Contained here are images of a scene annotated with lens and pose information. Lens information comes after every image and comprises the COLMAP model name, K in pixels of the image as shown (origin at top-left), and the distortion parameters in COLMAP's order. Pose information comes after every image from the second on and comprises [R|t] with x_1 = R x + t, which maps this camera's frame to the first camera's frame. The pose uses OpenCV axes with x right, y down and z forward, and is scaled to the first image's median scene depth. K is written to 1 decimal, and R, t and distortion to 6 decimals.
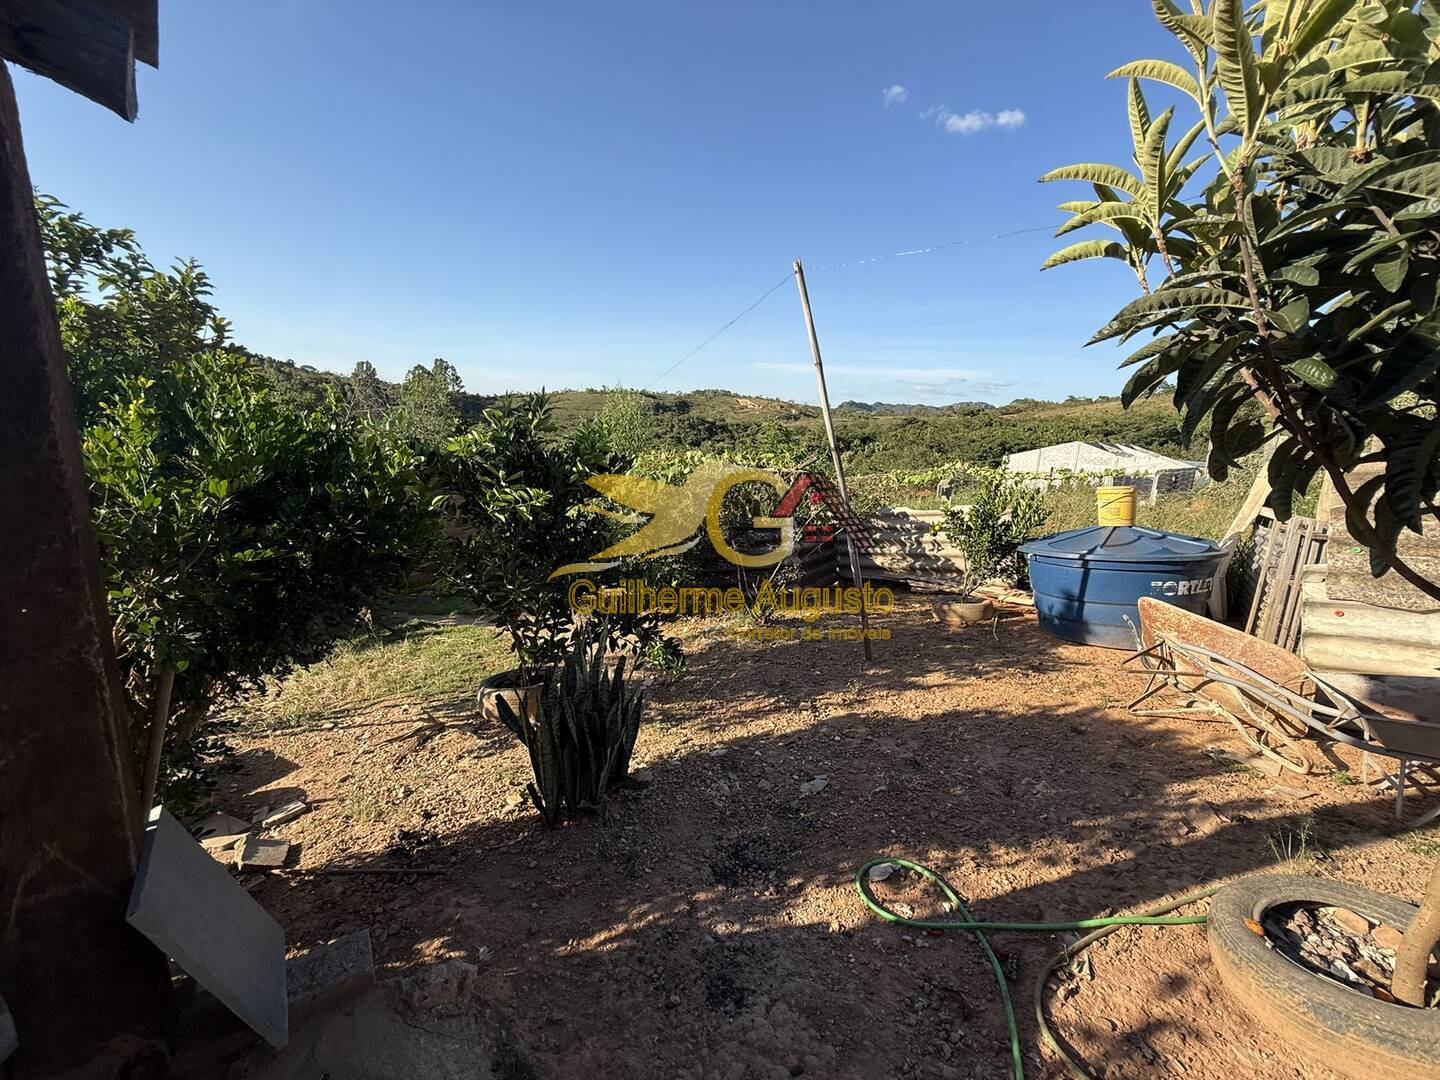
lens RADIAL K [[577.4, 0, 723.1], [0, 577.4, 541.6], [0, 0, 1]] dist [0.000409, 0.000295]
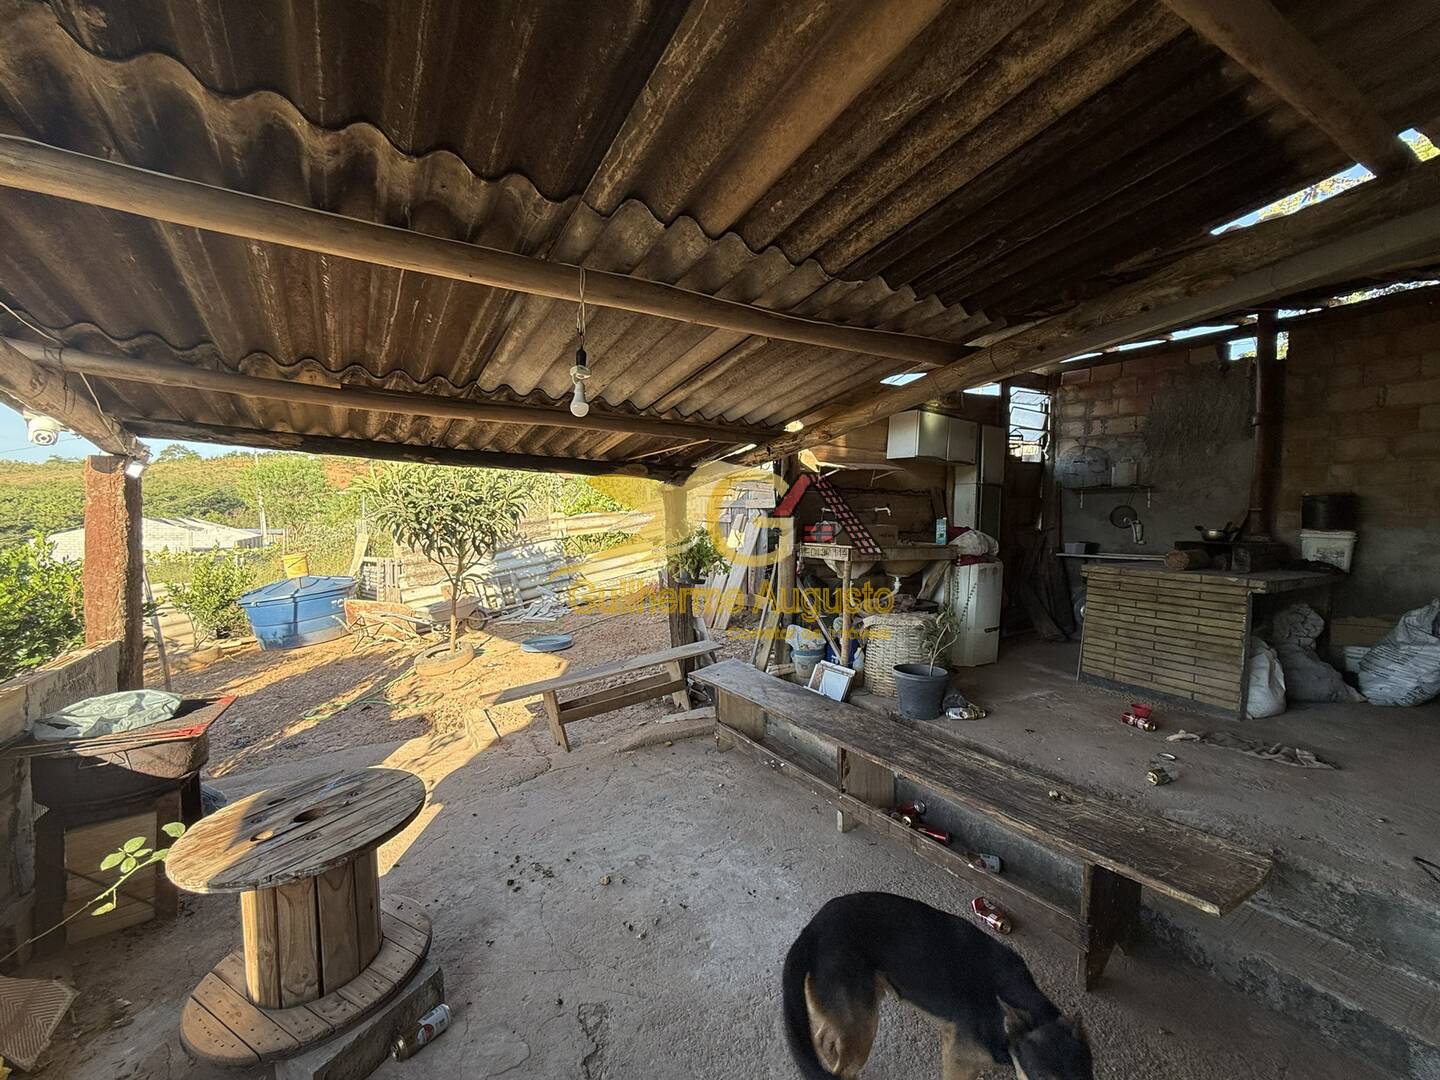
lens RADIAL K [[577.4, 0, 722.8], [0, 577.4, 537.4], [0, 0, 1]] dist [0.000409, 0.000295]
pose [[0.185646, -0.078367, 0.979487, -0.915396], [0.195626, 0.979808, 0.041315, 0.040643], [-0.962946, 0.183943, 0.197229, -0.687769]]
